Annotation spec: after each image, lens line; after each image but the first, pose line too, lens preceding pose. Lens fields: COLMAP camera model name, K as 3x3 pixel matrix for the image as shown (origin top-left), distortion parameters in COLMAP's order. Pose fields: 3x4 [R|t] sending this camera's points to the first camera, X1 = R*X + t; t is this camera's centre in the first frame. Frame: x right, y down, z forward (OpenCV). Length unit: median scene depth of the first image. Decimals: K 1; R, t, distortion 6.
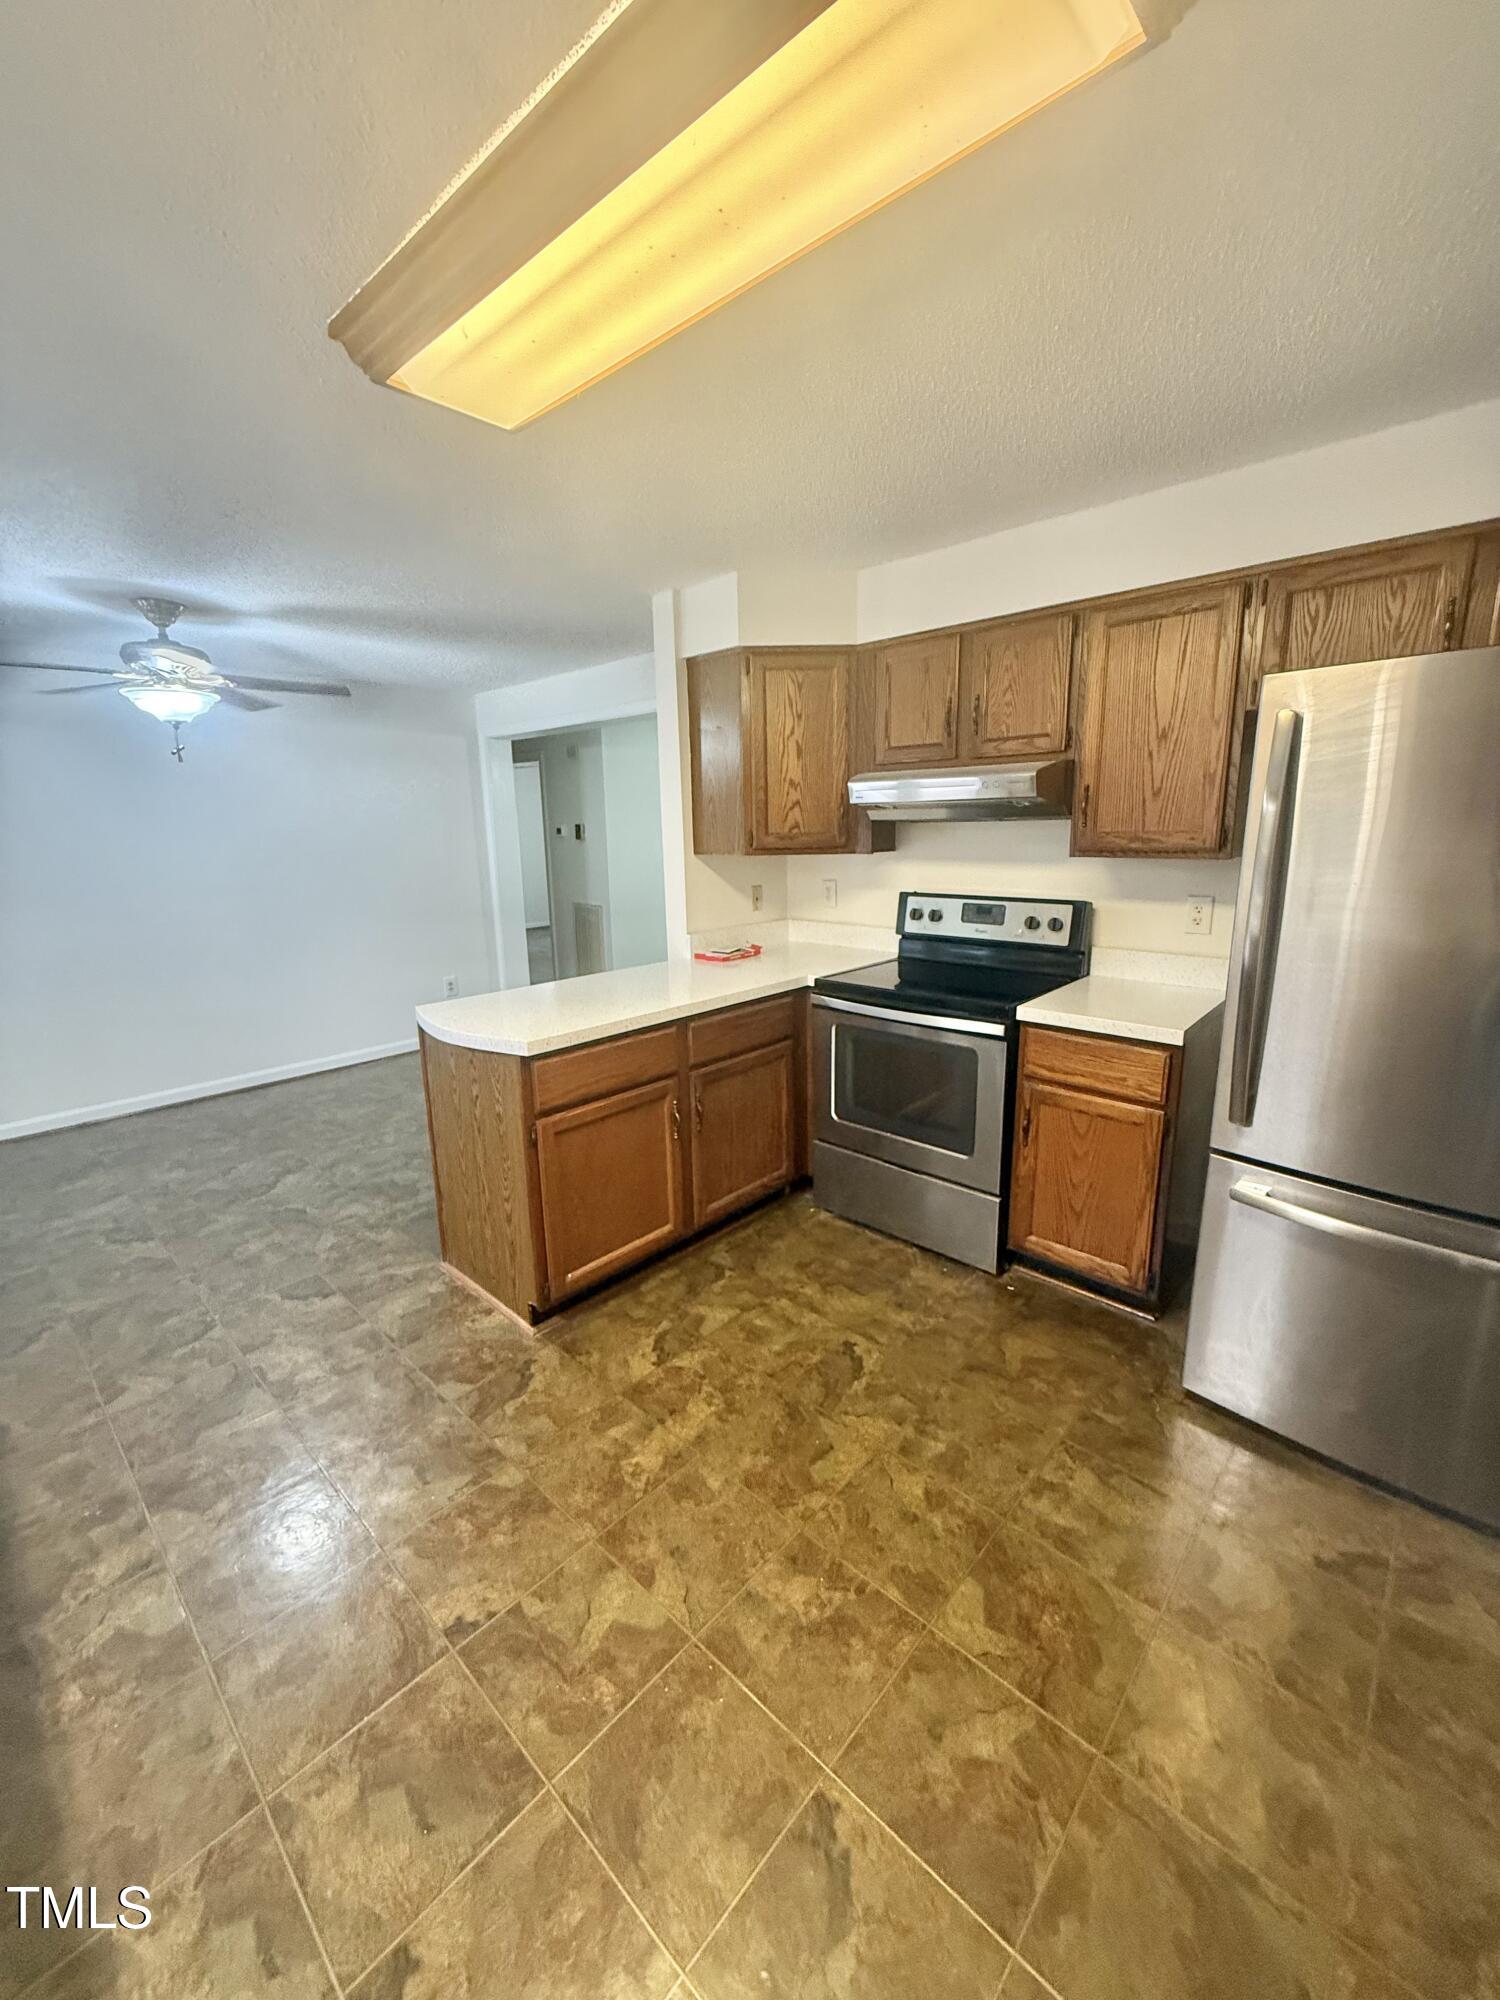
lens RADIAL K [[798.9, 0, 748.2], [0, 798.9, 990.8], [0, 0, 1]] dist [-0.000057, -0.000062]
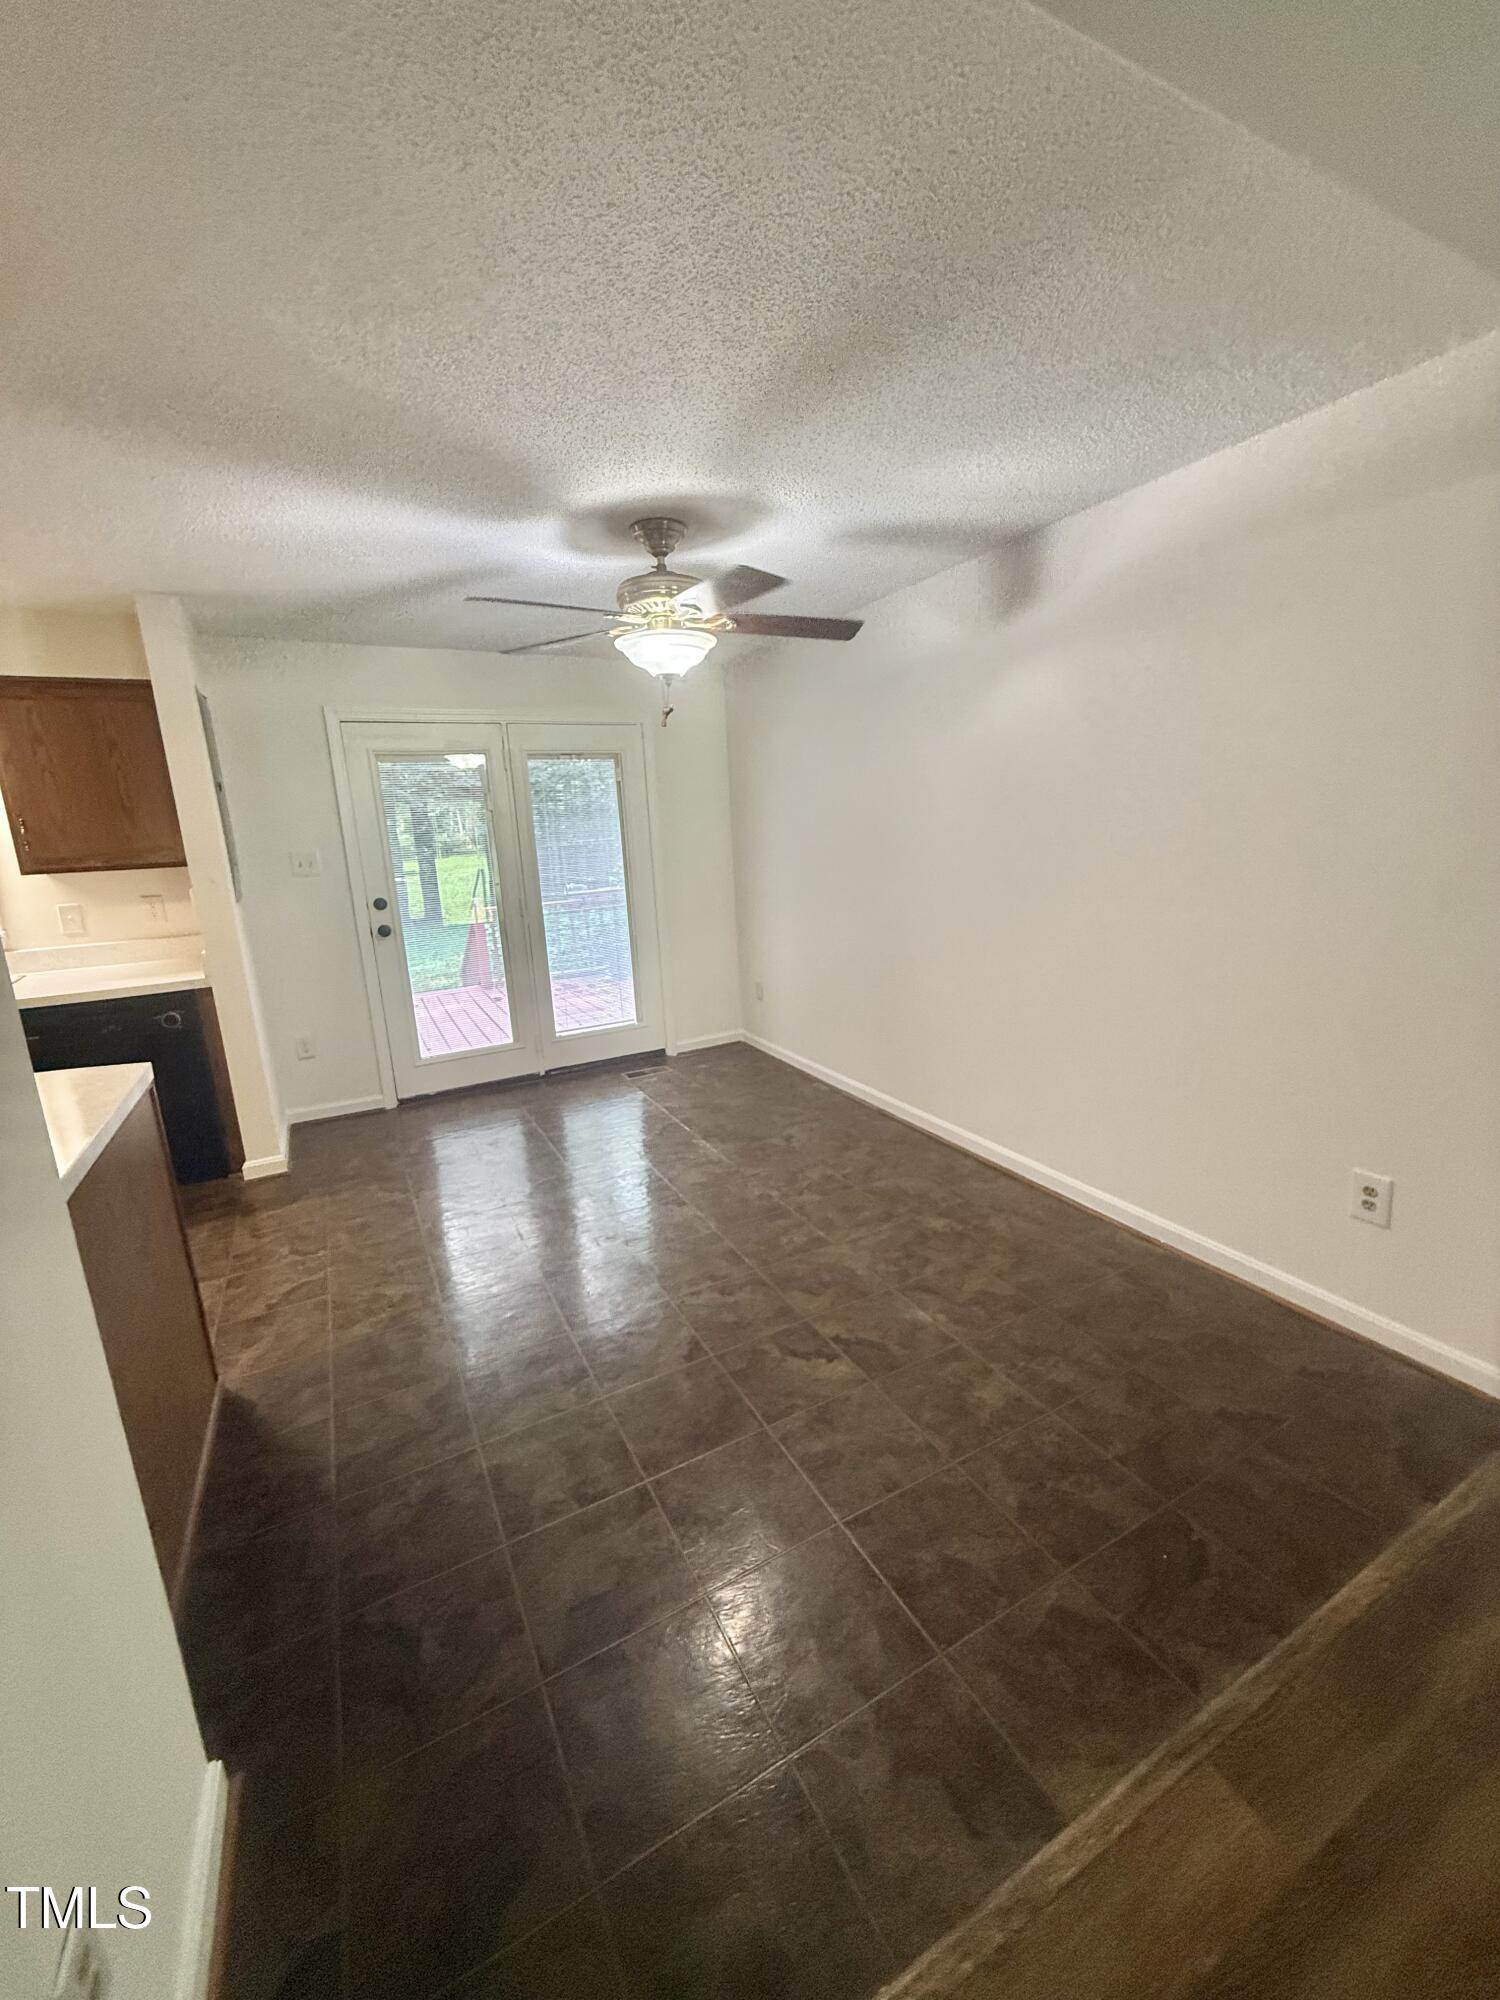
lens RADIAL K [[788.1, 0, 748.7], [0, 788.1, 993.6], [0, 0, 1]] dist [-0.000580, 0.000221]
pose [[-0.323276, 0.231655, -0.917512, 0.069637], [-0.143398, 0.946385, 0.289469, -0.289365], [0.935377, 0.225148, -0.272725, 1.440116]]
